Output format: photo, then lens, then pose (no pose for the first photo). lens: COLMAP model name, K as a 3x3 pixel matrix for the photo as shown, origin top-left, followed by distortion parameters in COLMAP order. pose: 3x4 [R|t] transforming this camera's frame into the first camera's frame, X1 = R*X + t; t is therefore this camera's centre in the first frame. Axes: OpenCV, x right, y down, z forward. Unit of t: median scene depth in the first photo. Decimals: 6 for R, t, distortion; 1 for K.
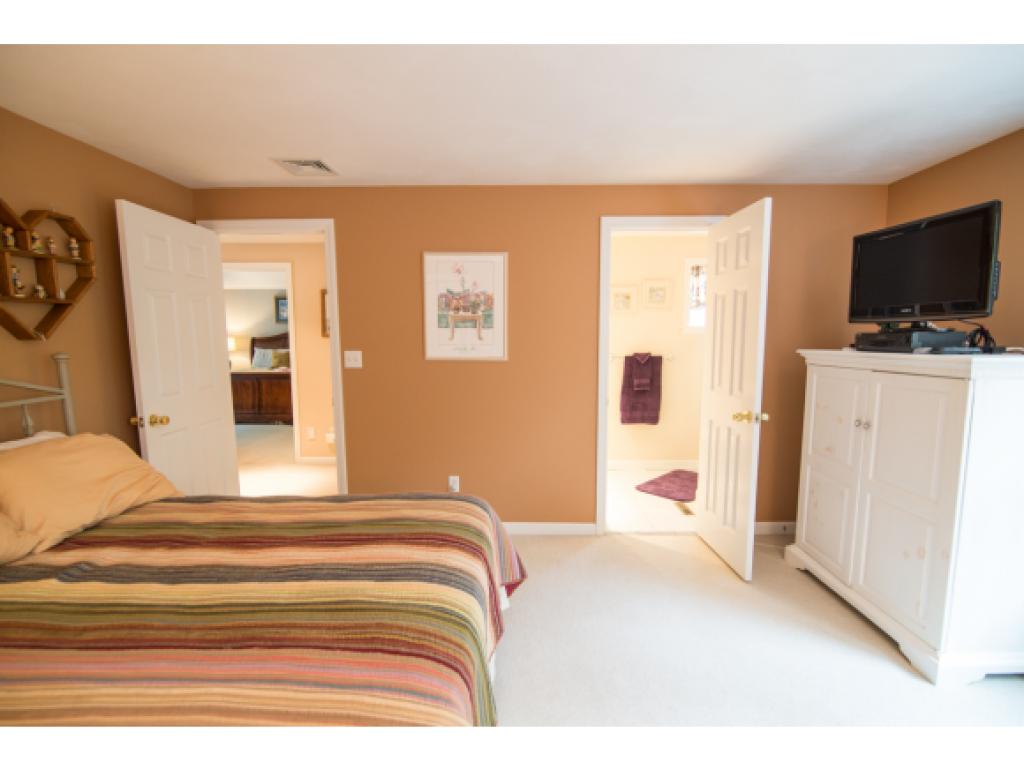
lens RADIAL K [[470.2, 0, 512.0], [0, 470.2, 384.5], [0, 0, 1]] dist [-0.018324, 0.000191]
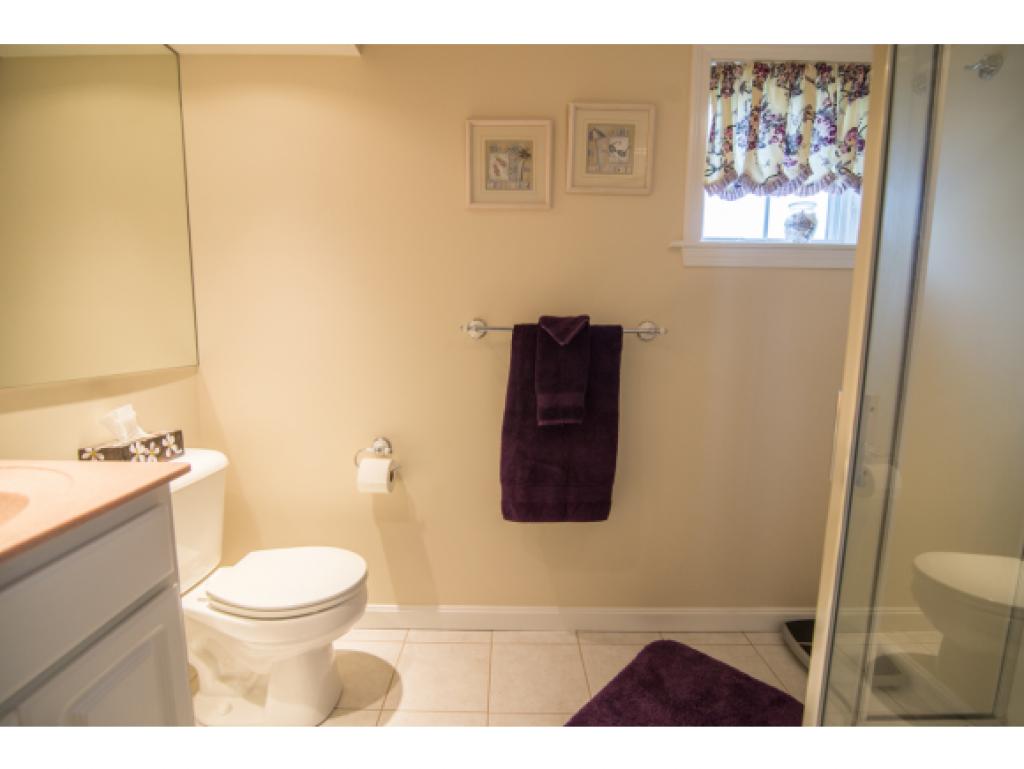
lens RADIAL K [[470.2, 0, 512.0], [0, 470.2, 384.5], [0, 0, 1]] dist [-0.018324, 0.000191]
pose [[0.999842, 0.010604, 0.014262, 0.234692], [-0.010841, 0.999803, 0.016628, -0.022408], [-0.014083, -0.016780, 0.999760, 0.655993]]
